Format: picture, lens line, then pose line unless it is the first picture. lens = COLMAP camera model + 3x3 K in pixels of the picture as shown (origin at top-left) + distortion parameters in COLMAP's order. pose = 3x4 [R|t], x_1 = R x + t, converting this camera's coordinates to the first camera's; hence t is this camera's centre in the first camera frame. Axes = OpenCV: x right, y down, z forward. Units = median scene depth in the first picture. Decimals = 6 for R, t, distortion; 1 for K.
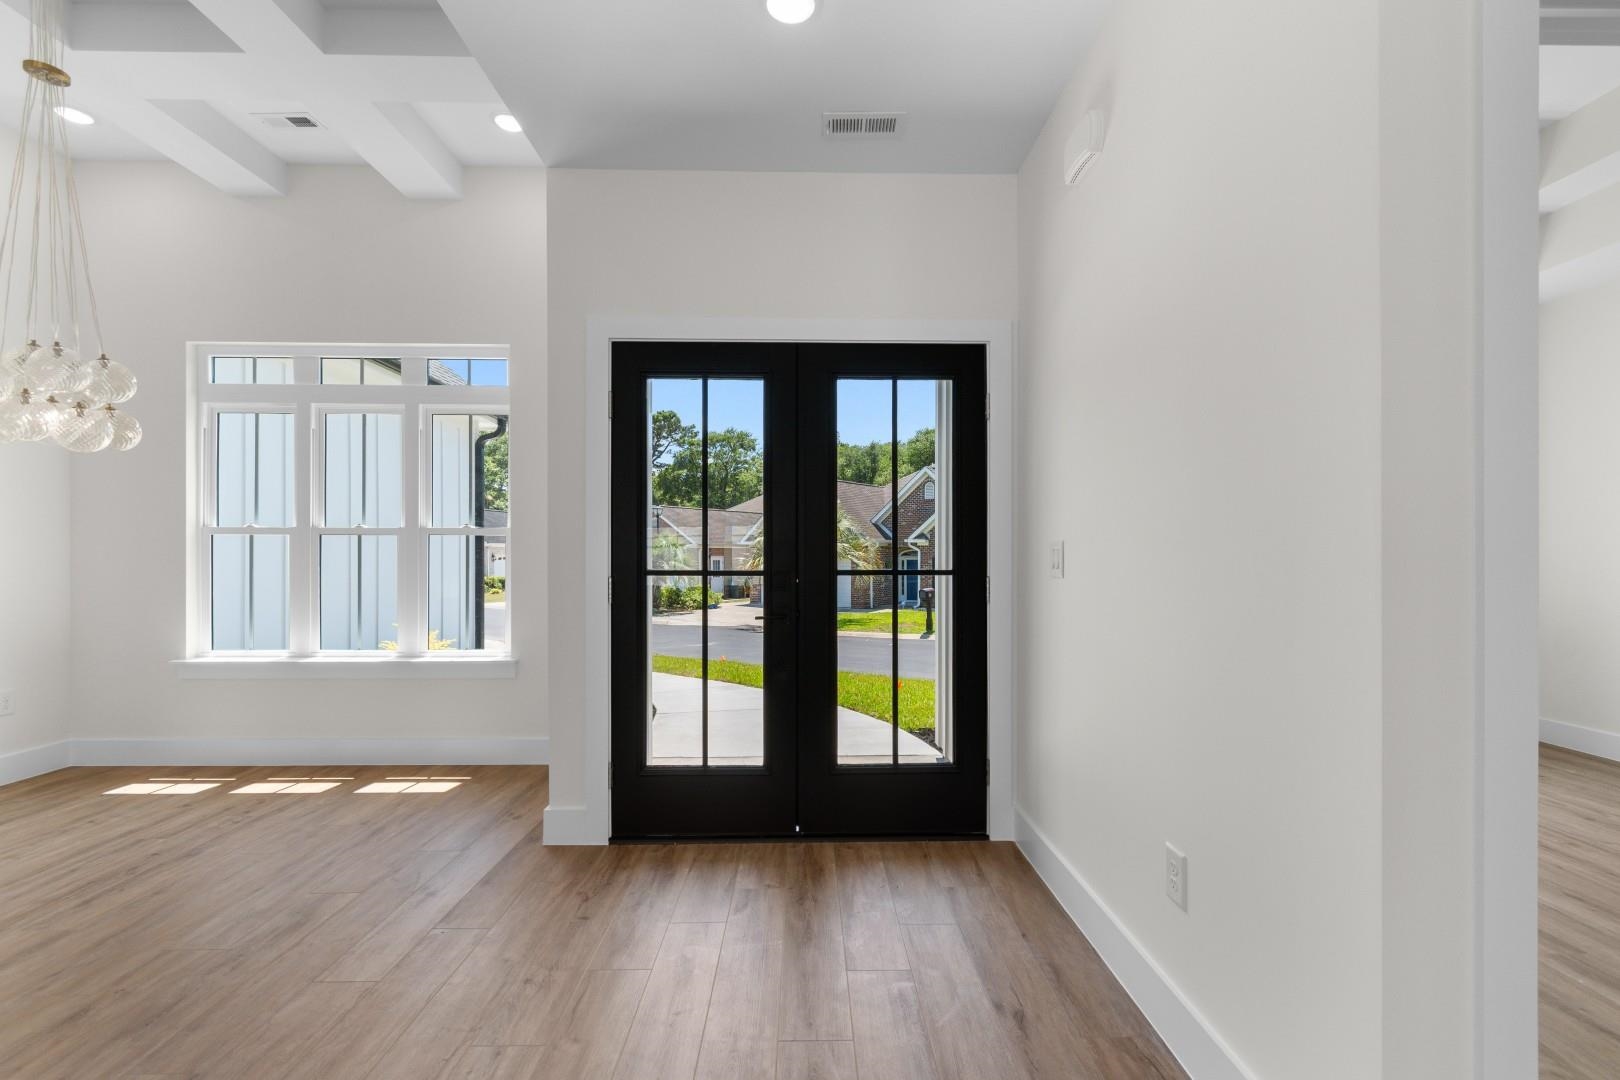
lens RADIAL K [[719.7, 0, 815.1], [0, 719.7, 551.4], [0, 0, 1]] dist [-0.002313, -0.000845]
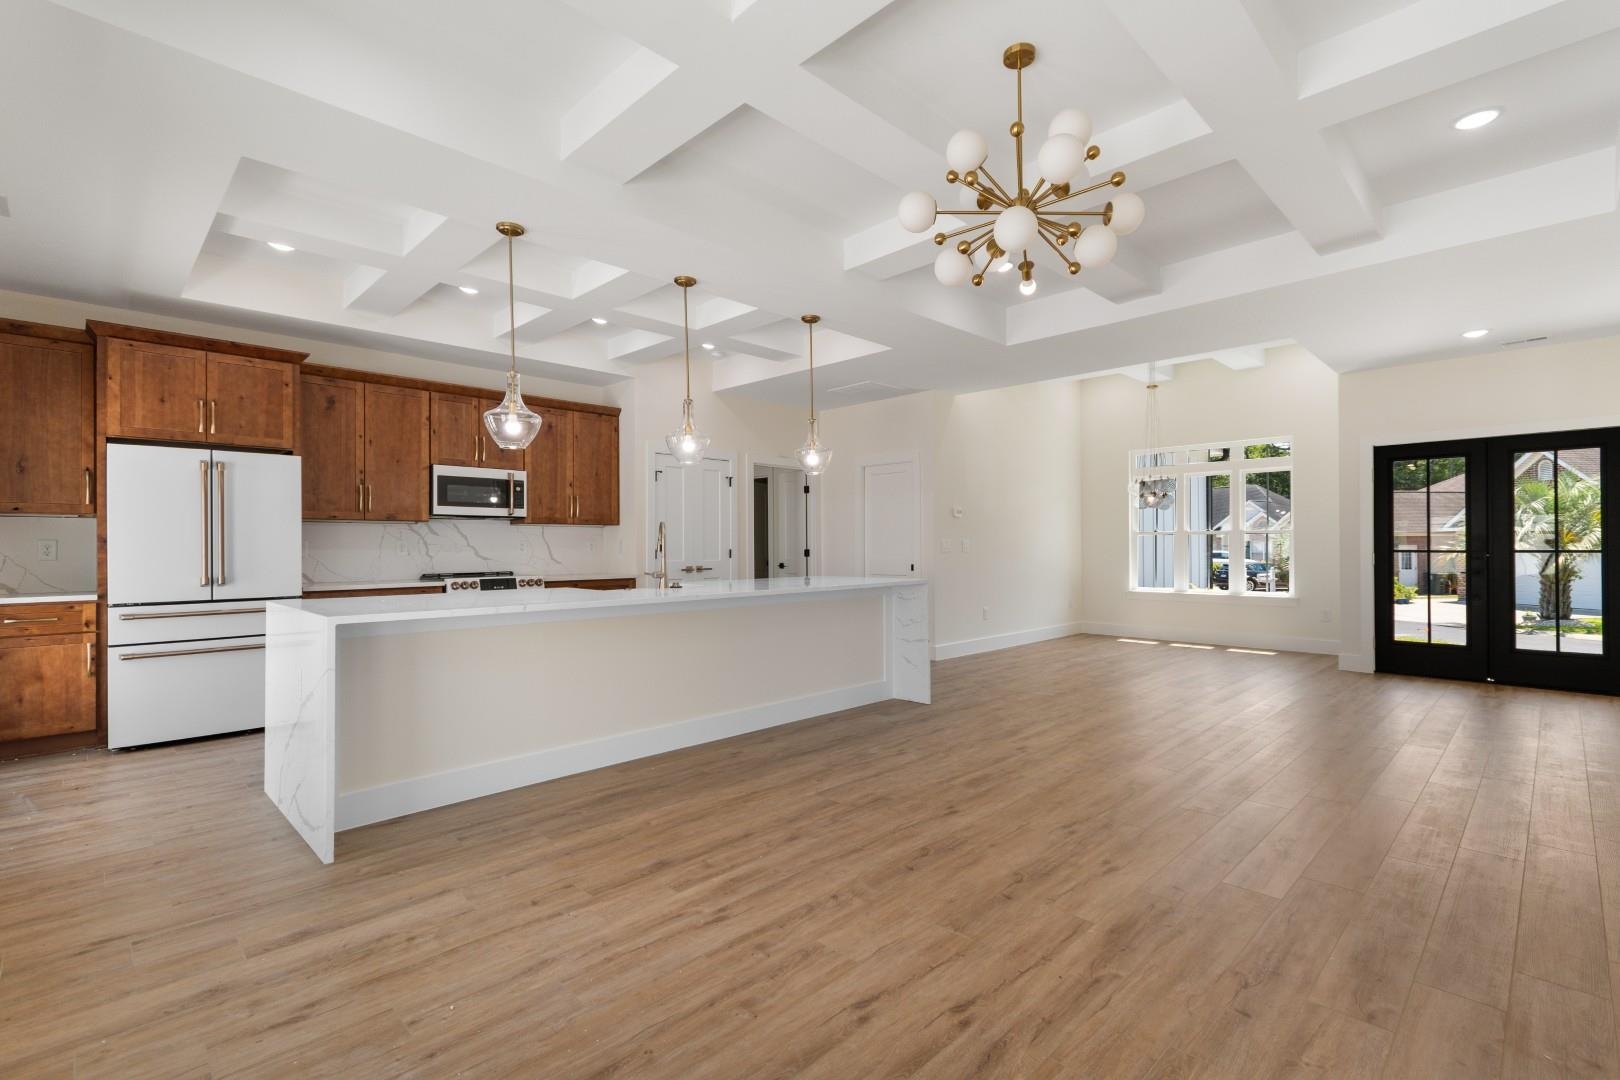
lens RADIAL K [[736.1, 0, 815.6], [0, 736.1, 544.0], [0, 0, 1]] dist [0.002773, 0.000255]
pose [[0.692170, -0.006246, -0.721708, 0.142859], [0.008964, 0.999960, -0.000057, -0.006707], [0.721679, -0.006430, 0.692198, -1.558676]]
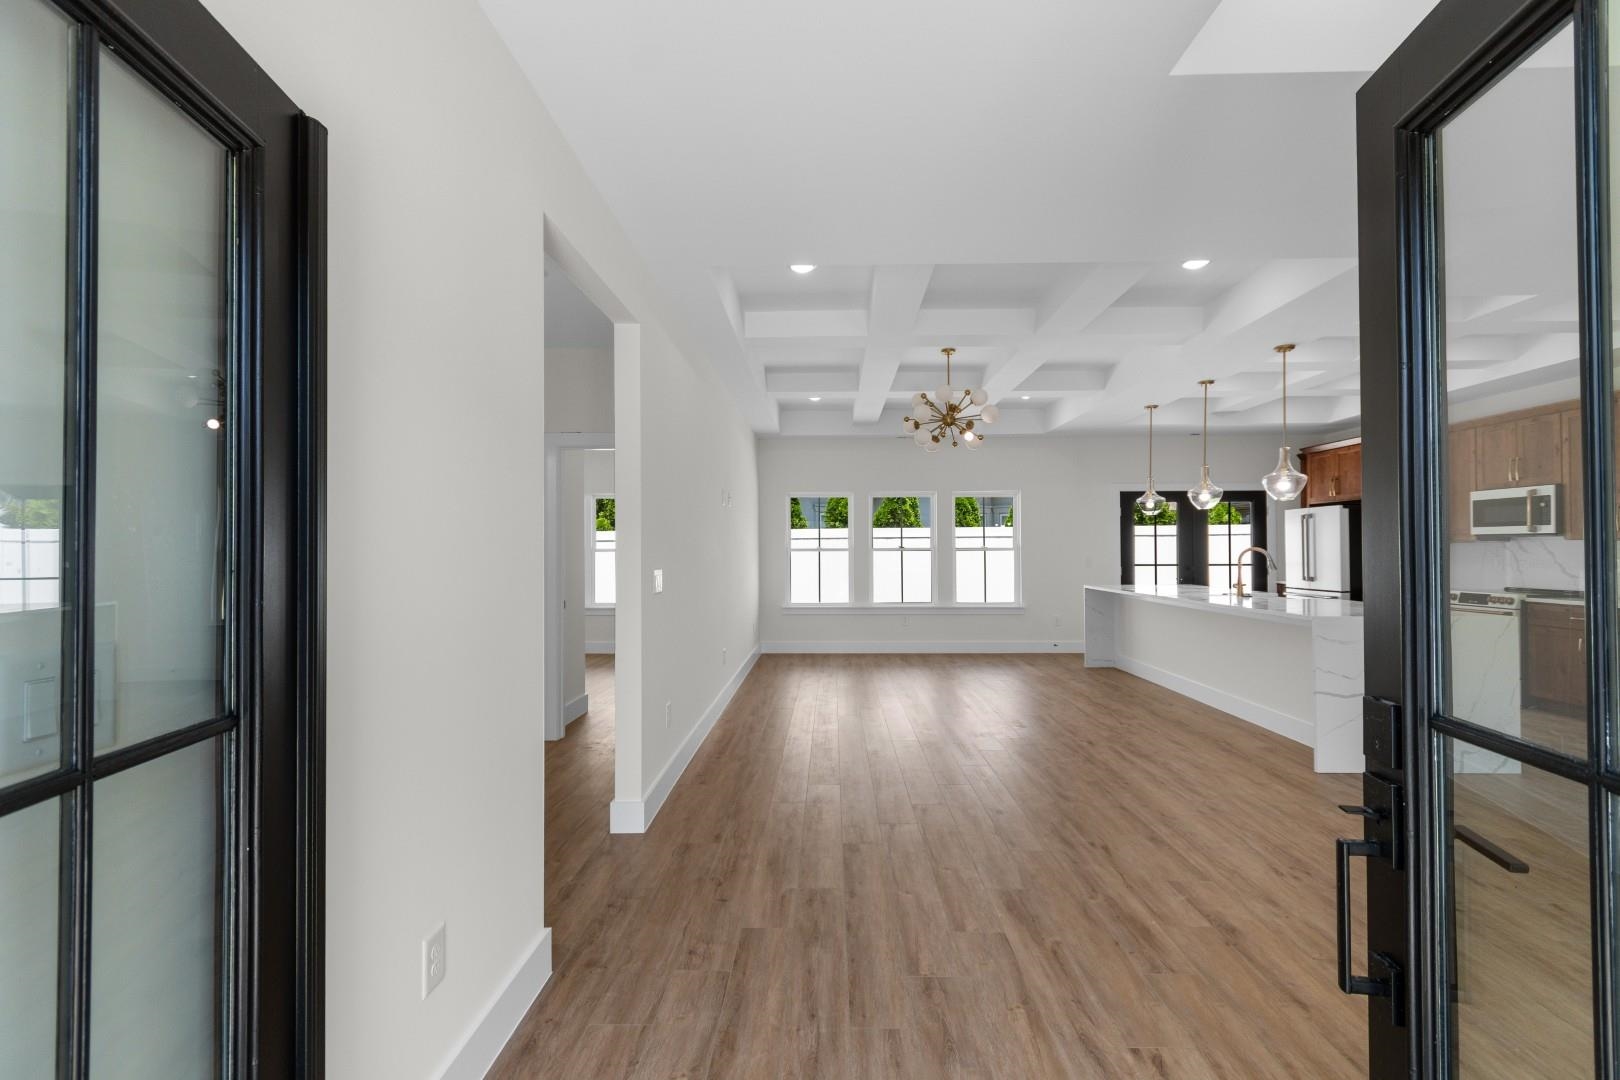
lens RADIAL K [[707.5, 0, 819.1], [0, 707.5, 543.9], [0, 0, 1]] dist [0.001594, -0.001076]
pose [[-0.999277, 0.002419, 0.037931, -0.025150], [0.001979, 0.999930, -0.011643, -0.040381], [-0.037957, -0.011560, -0.999213, 0.941325]]
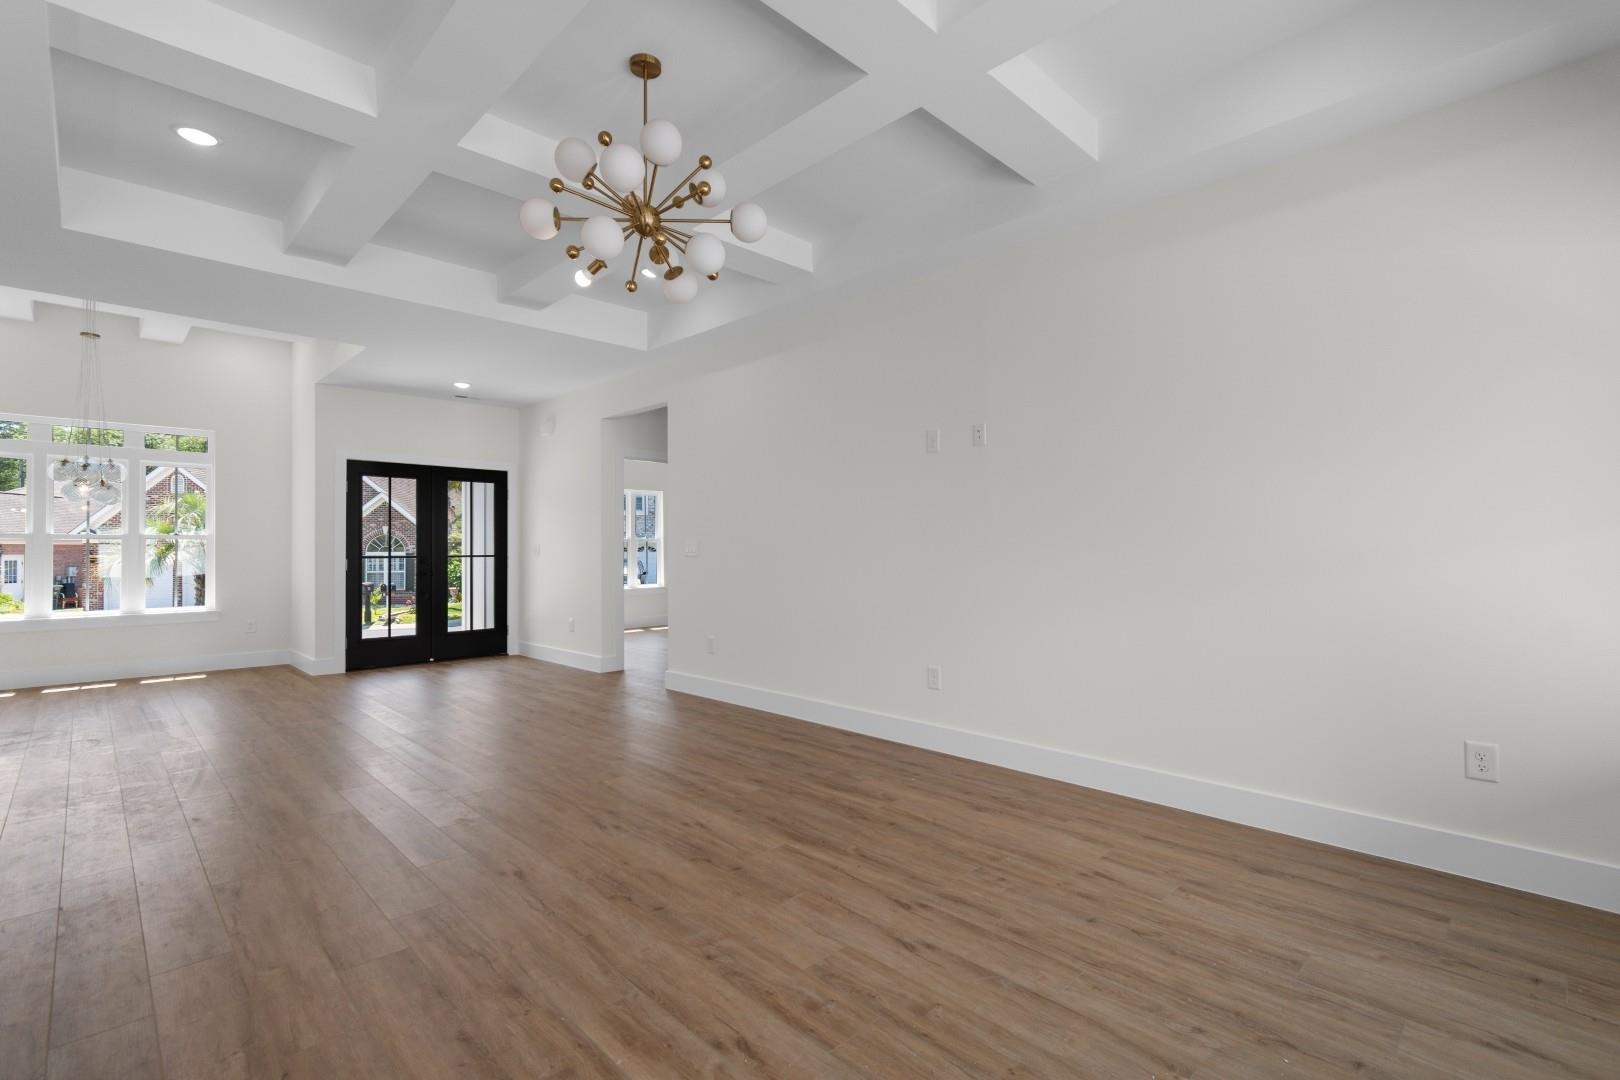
lens RADIAL K [[736.1, 0, 815.6], [0, 736.1, 544.0], [0, 0, 1]] dist [0.002773, 0.000255]
pose [[0.725988, -0.000643, 0.687707, -0.711663], [0.002561, 0.999995, -0.001768, -0.005936], [-0.687703, 0.003045, 0.725986, -1.558383]]
